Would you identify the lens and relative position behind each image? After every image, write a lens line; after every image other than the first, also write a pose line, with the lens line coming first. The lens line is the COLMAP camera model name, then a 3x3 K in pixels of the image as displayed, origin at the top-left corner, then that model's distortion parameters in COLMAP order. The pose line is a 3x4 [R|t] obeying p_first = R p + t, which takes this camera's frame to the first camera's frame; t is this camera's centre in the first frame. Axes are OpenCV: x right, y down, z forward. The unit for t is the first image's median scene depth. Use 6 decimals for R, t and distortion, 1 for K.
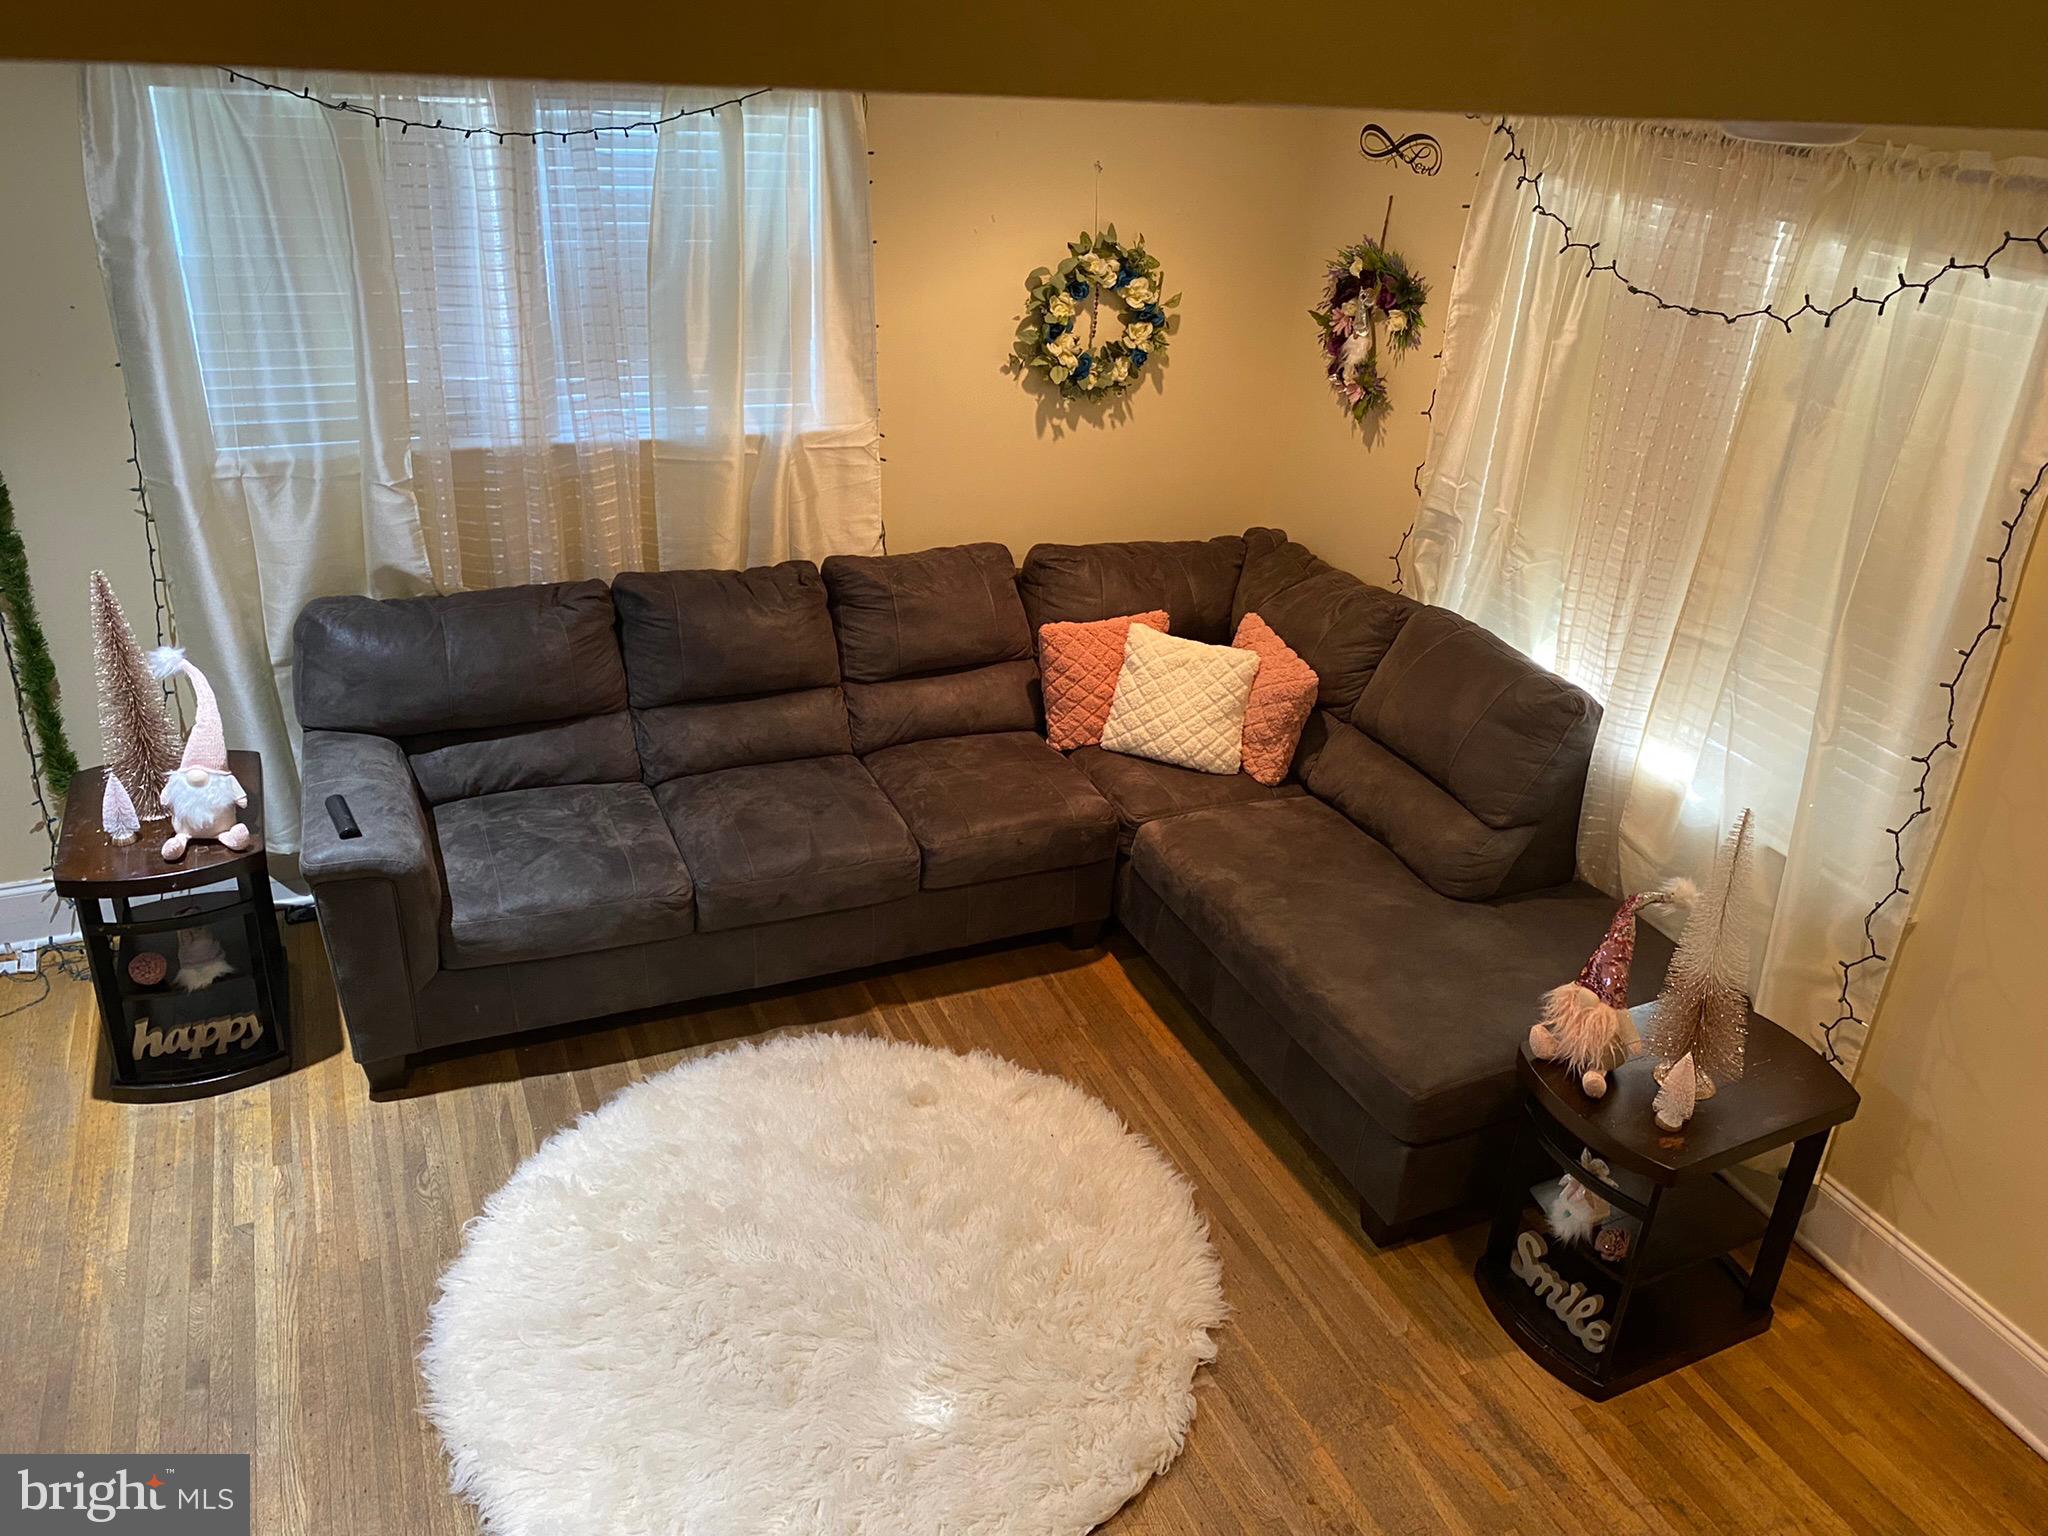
lens RADIAL K [[1557.8, 0, 1024.0], [0, 1557.8, 768.0], [0, 0, 1]] dist [0.050487, -0.035474]
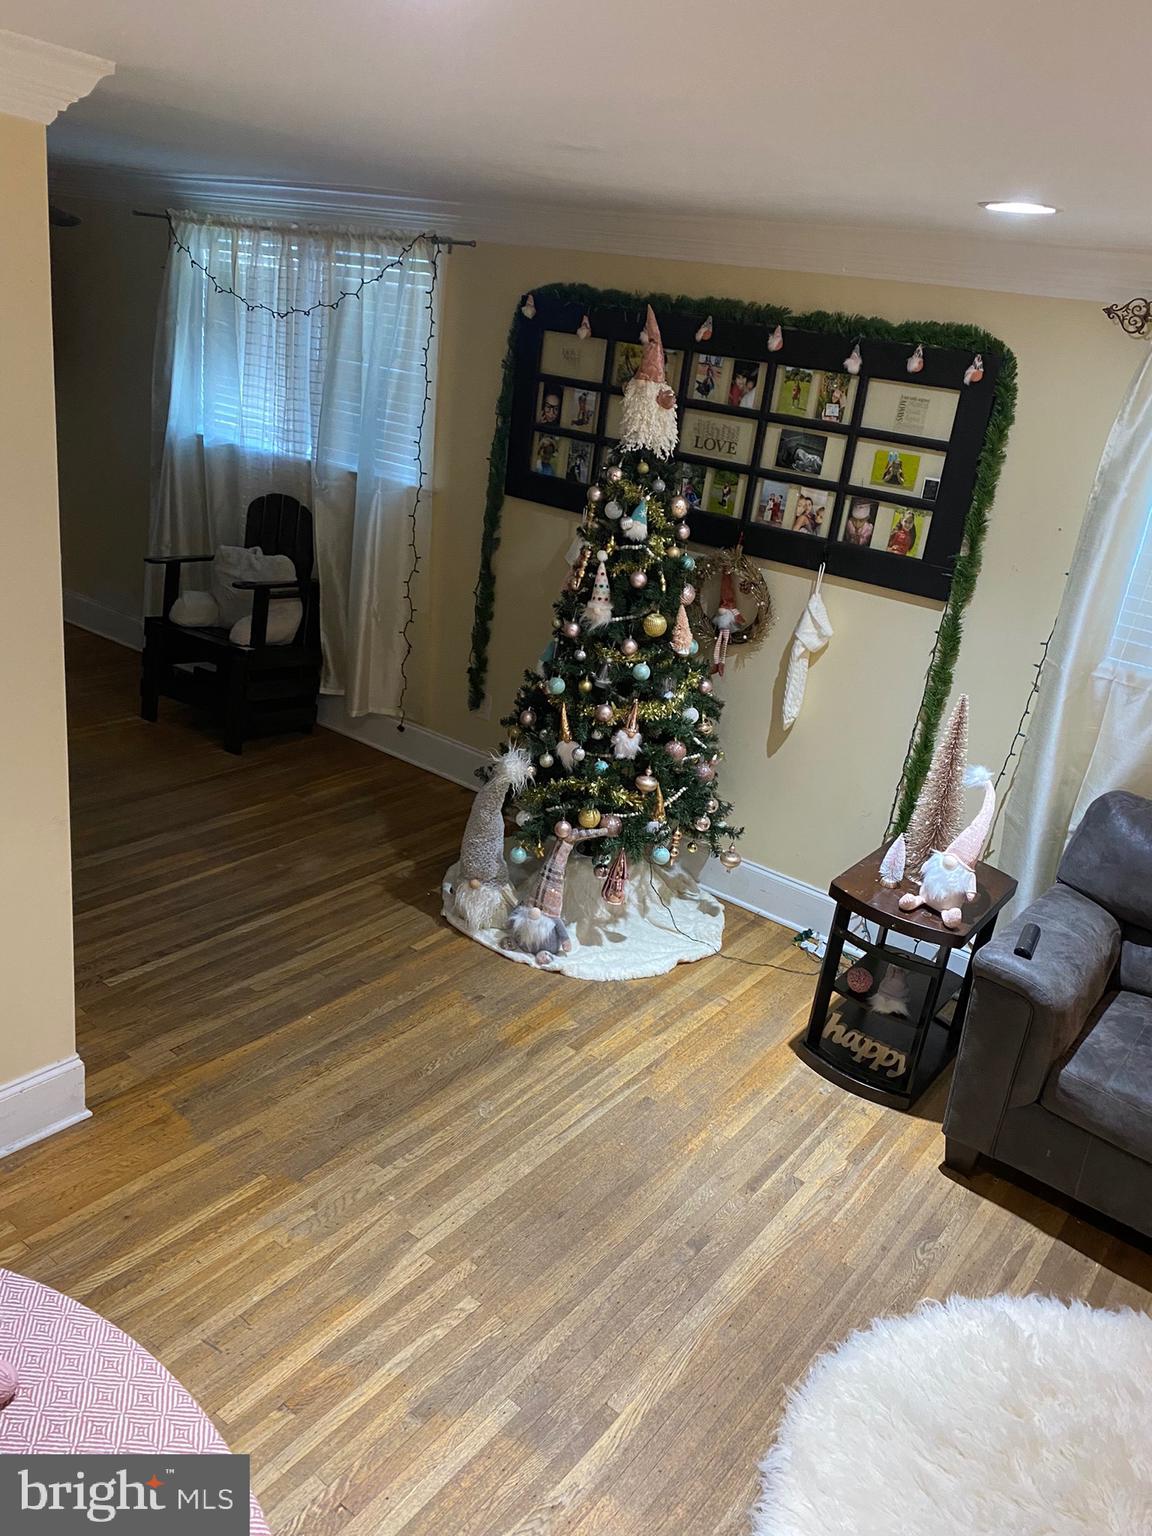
lens RADIAL K [[1166.6, 0, 578.3], [0, 1166.6, 771.9], [0, 0, 1]] dist [0.003331, 0.006060]
pose [[0.499237, 0.326057, -0.802776, 0.060266], [-0.481550, 0.874642, 0.055776, 0.032650], [0.720328, 0.358731, 0.593666, 0.180202]]
